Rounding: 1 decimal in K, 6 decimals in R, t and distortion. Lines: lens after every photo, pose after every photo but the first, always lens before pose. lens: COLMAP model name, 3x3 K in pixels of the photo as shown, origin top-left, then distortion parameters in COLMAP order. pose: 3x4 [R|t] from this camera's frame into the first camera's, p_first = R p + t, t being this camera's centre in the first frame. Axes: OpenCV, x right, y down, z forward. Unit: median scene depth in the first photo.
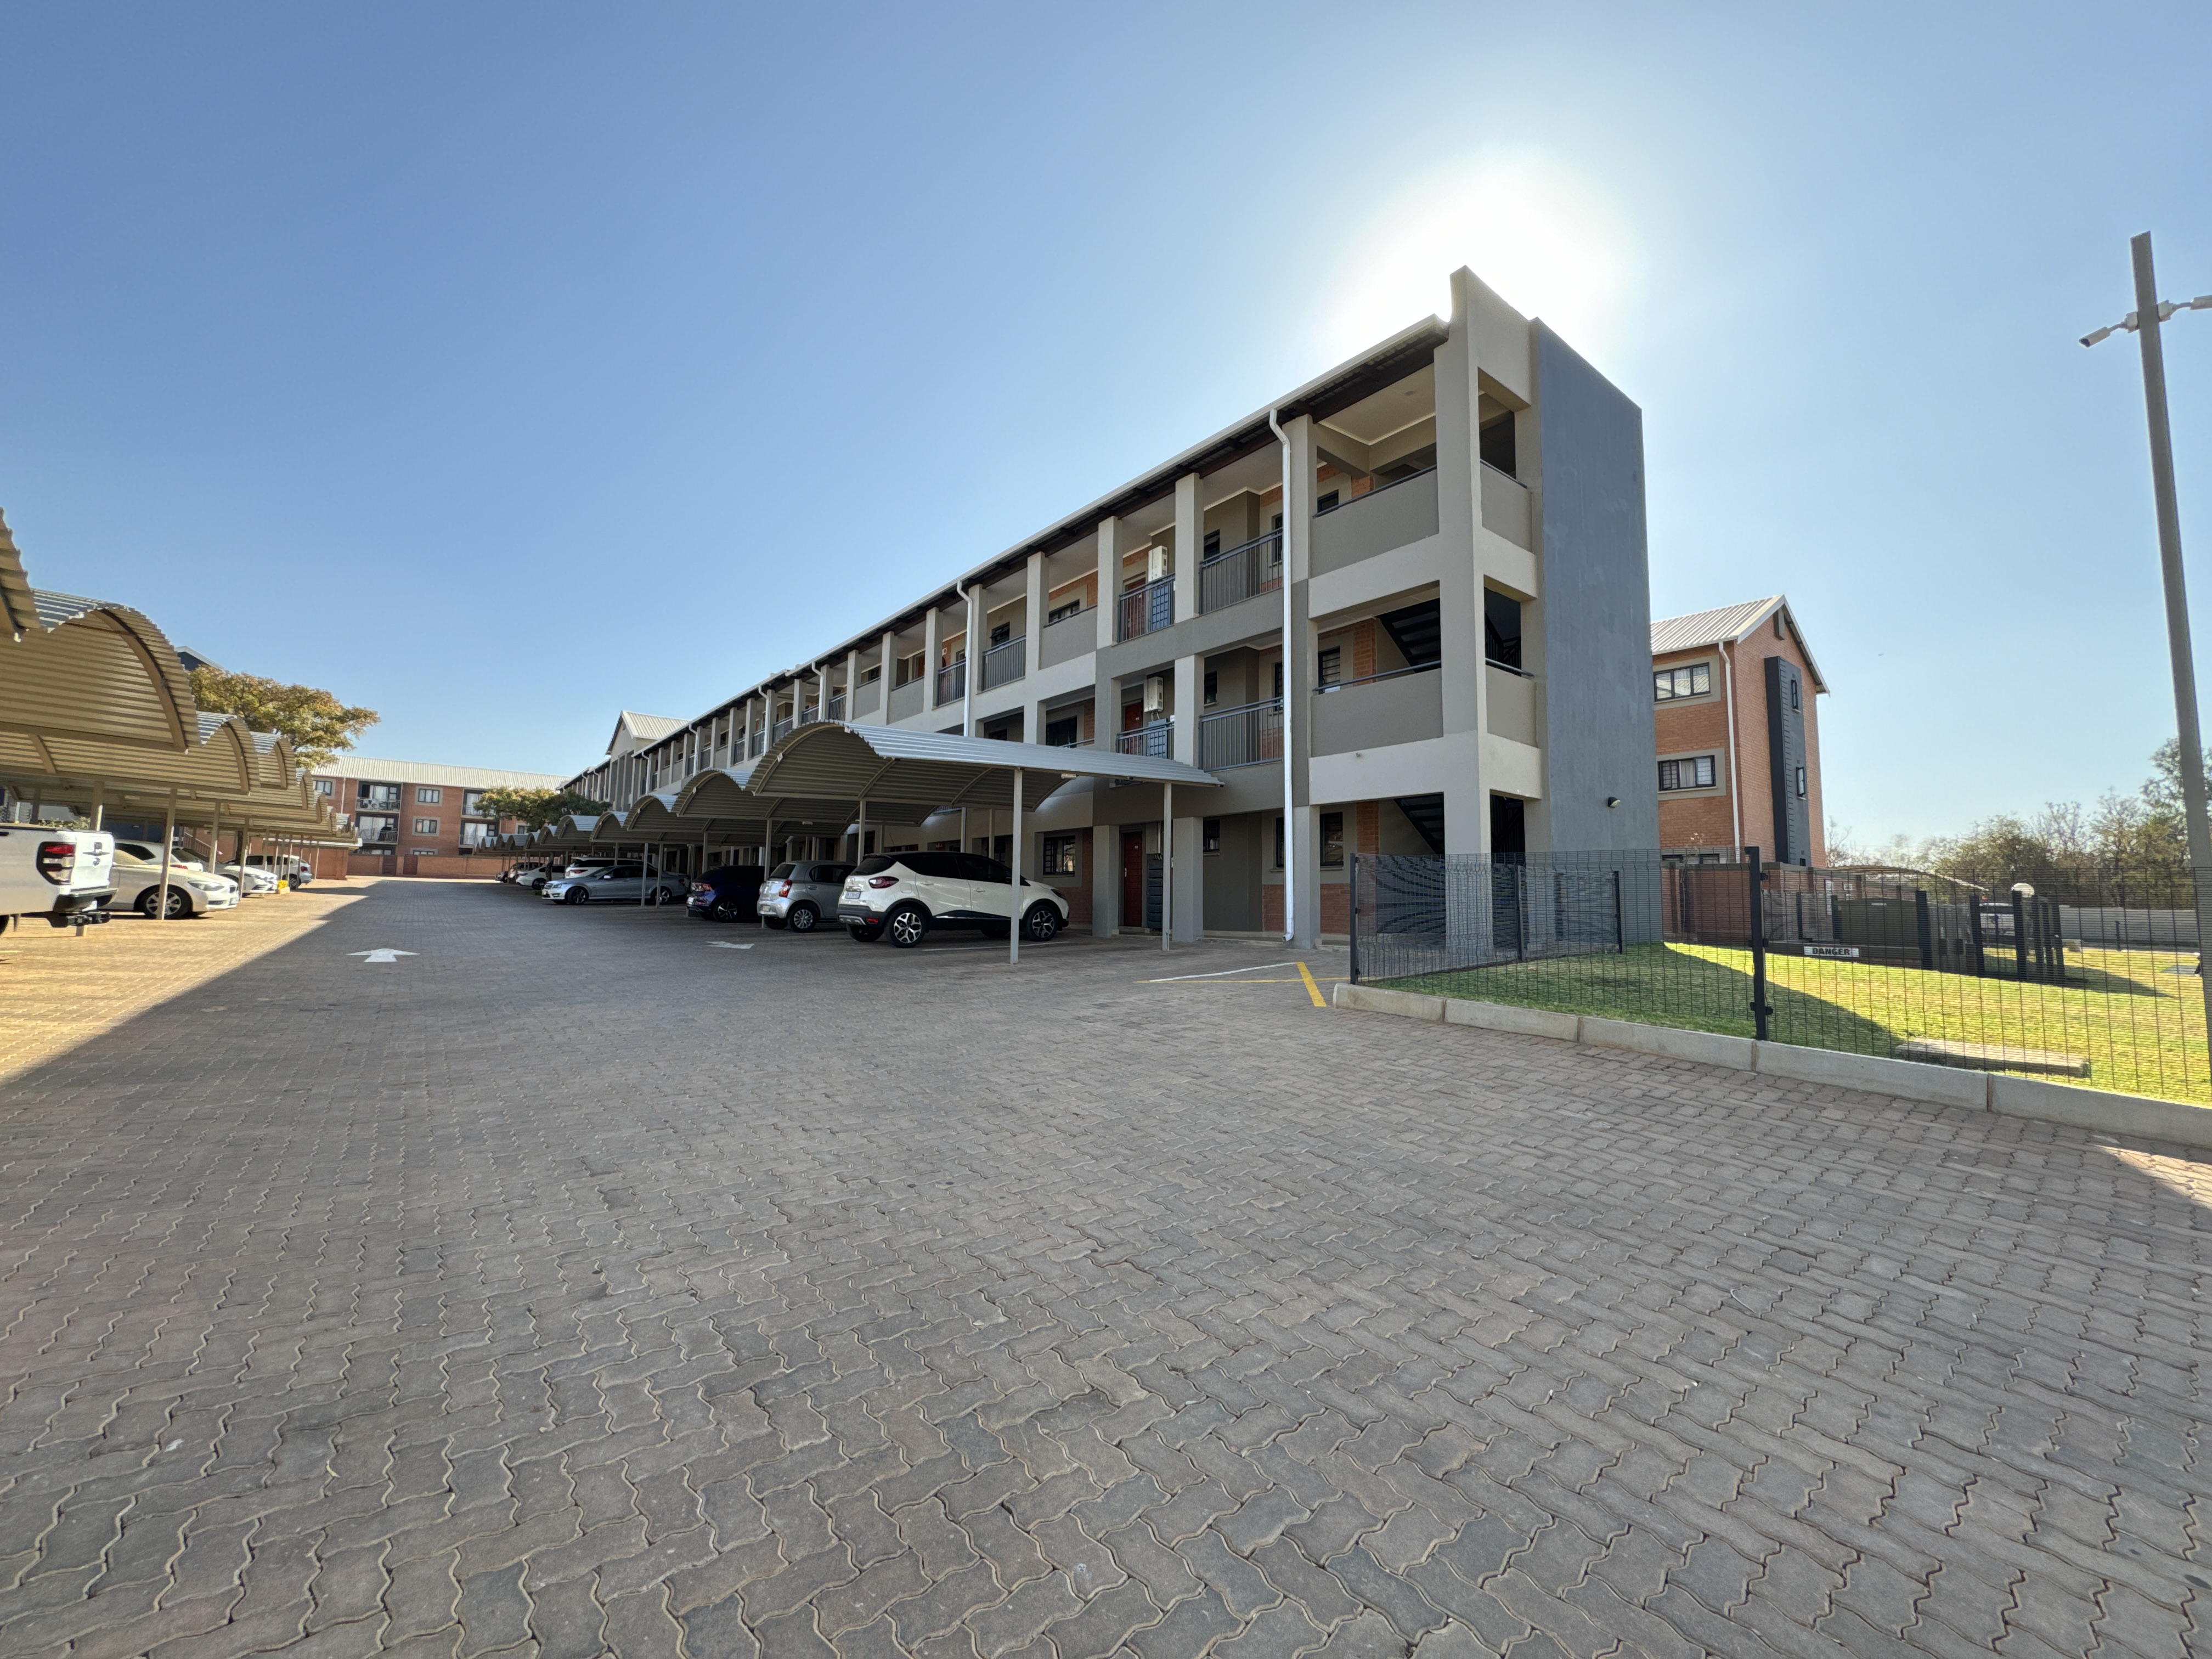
lens RADIAL K [[882.2, 0, 1103.6], [0, 882.2, 826.5], [0, 0, 1]] dist [-0.000846, 0.000045]
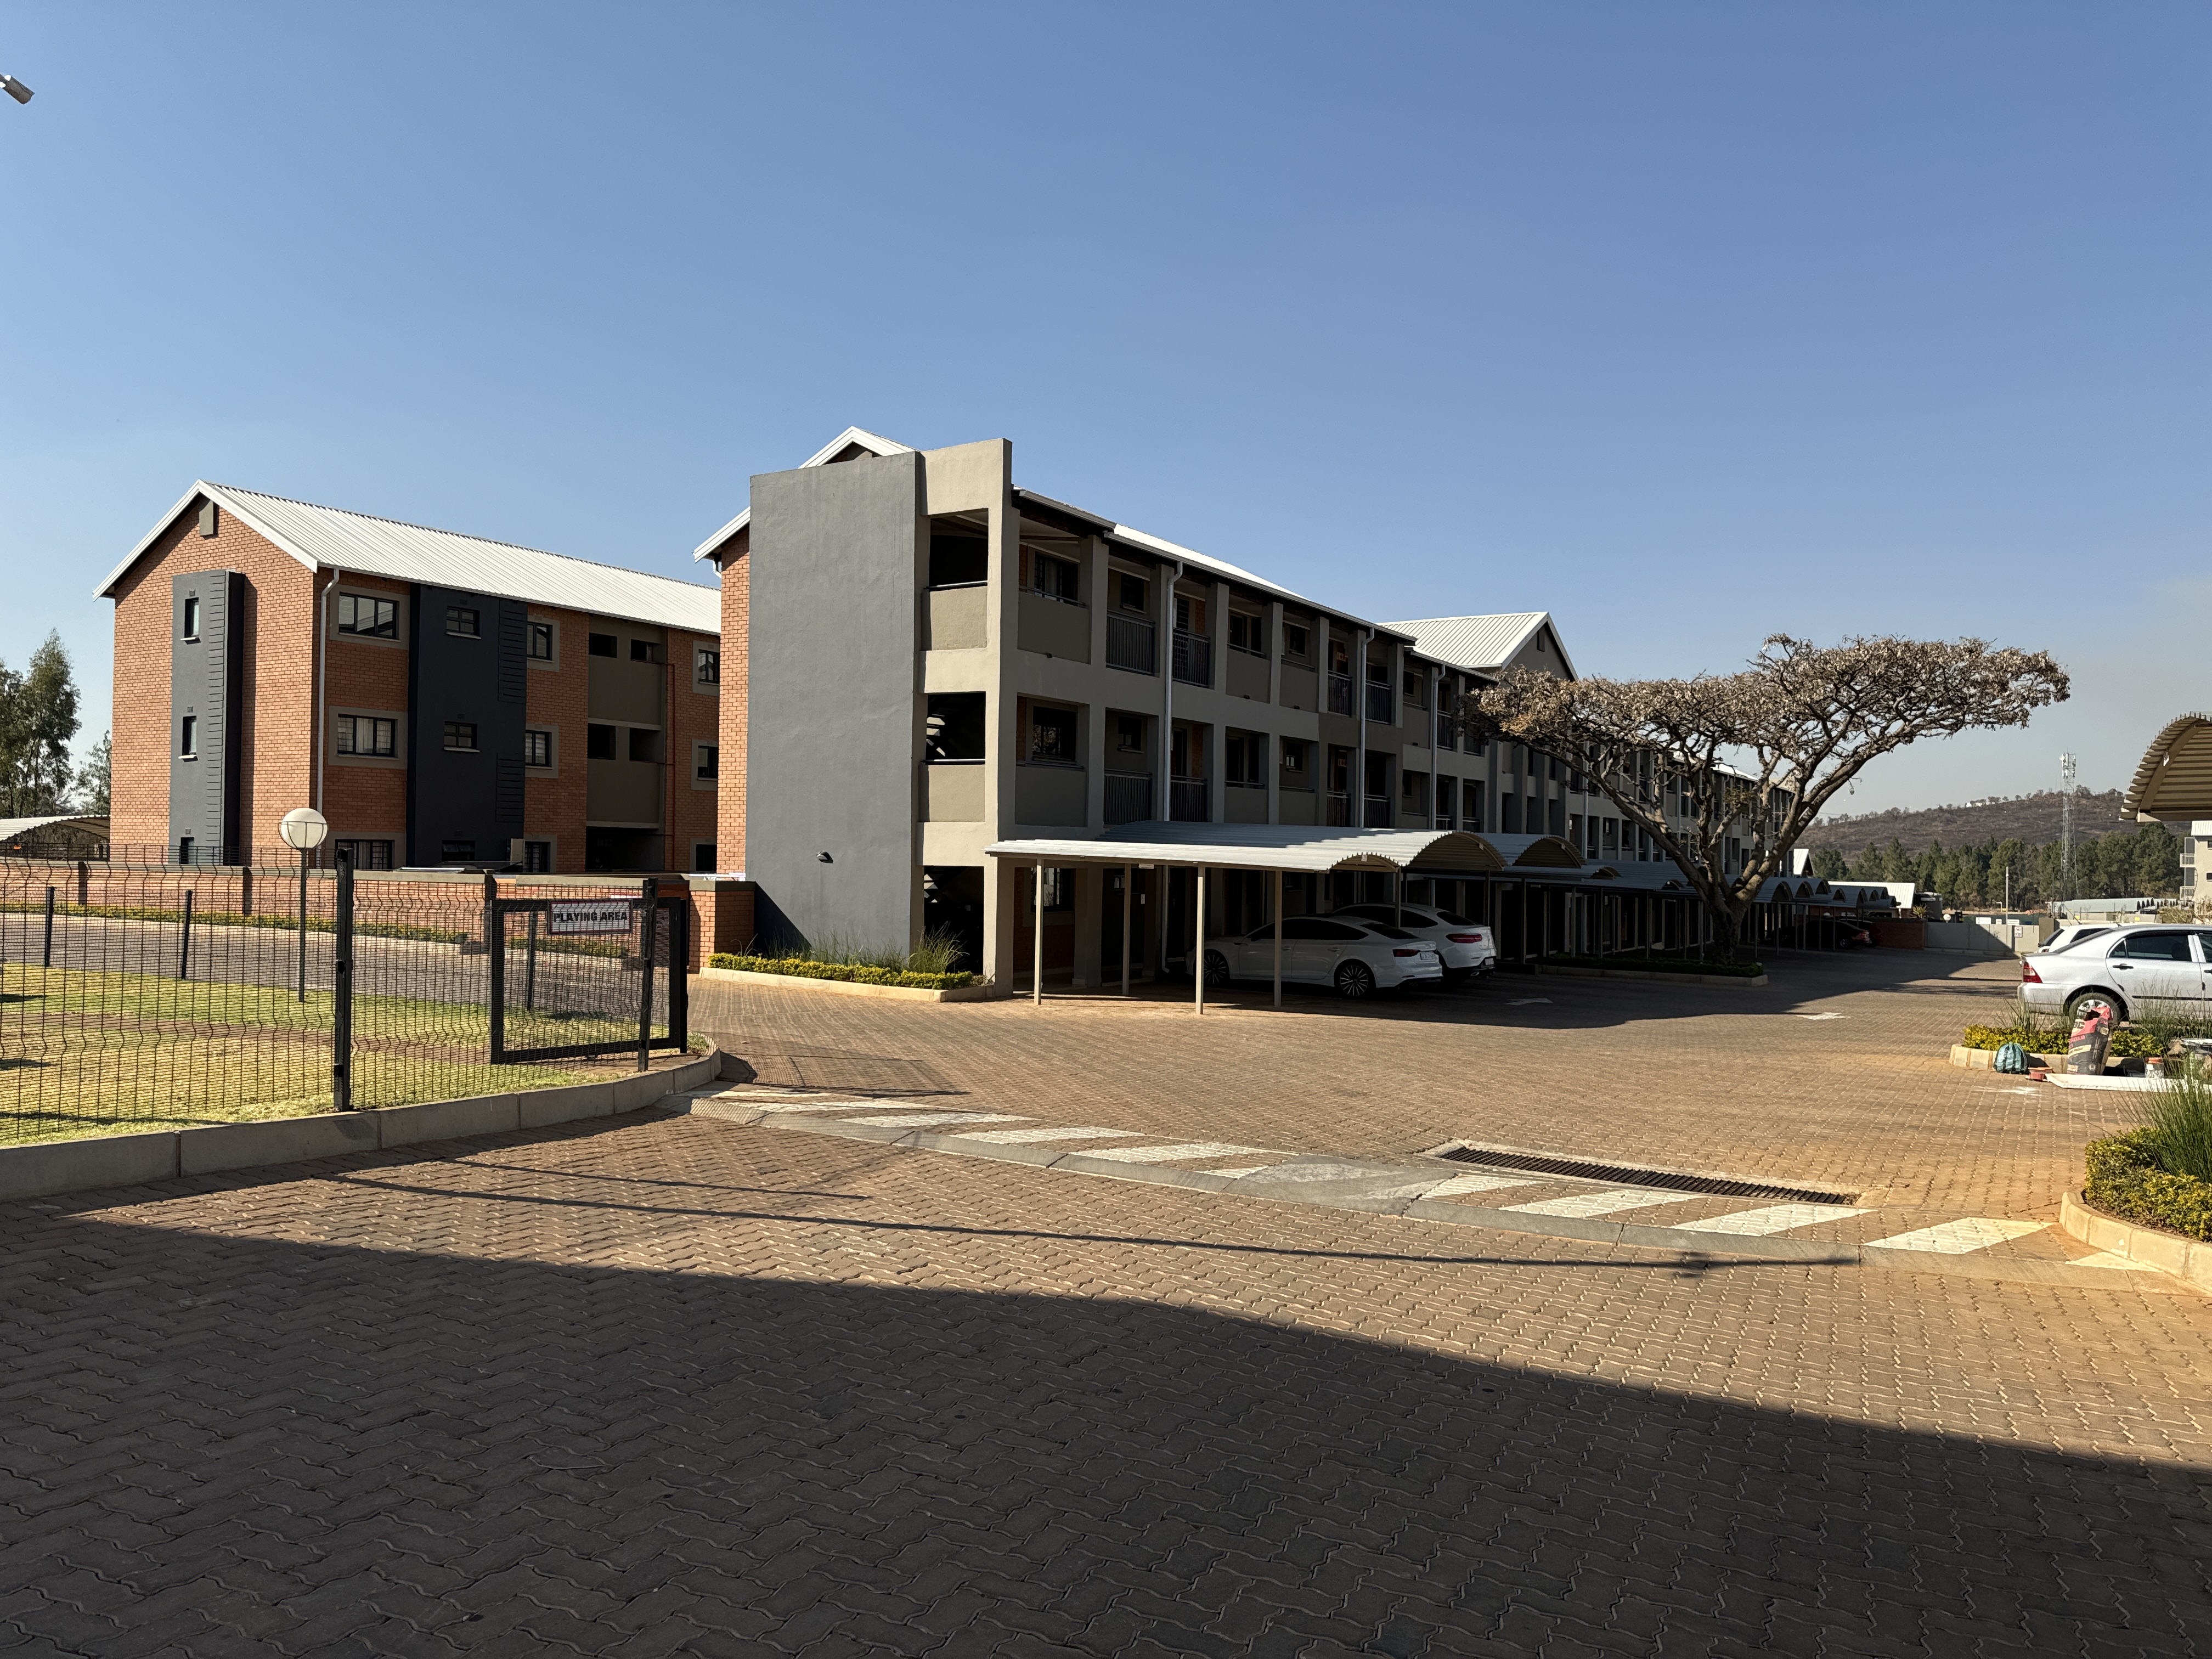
lens RADIAL K [[1572.8, 0, 1106.0], [0, 1572.8, 829.5], [0, 0, 1]] dist [0.000103, -0.000281]
pose [[-0.454093, -0.003770, 0.890946, -0.620687], [-0.099210, 0.993986, -0.046358, 0.008860], [-0.885413, -0.109441, -0.451736, 1.140410]]
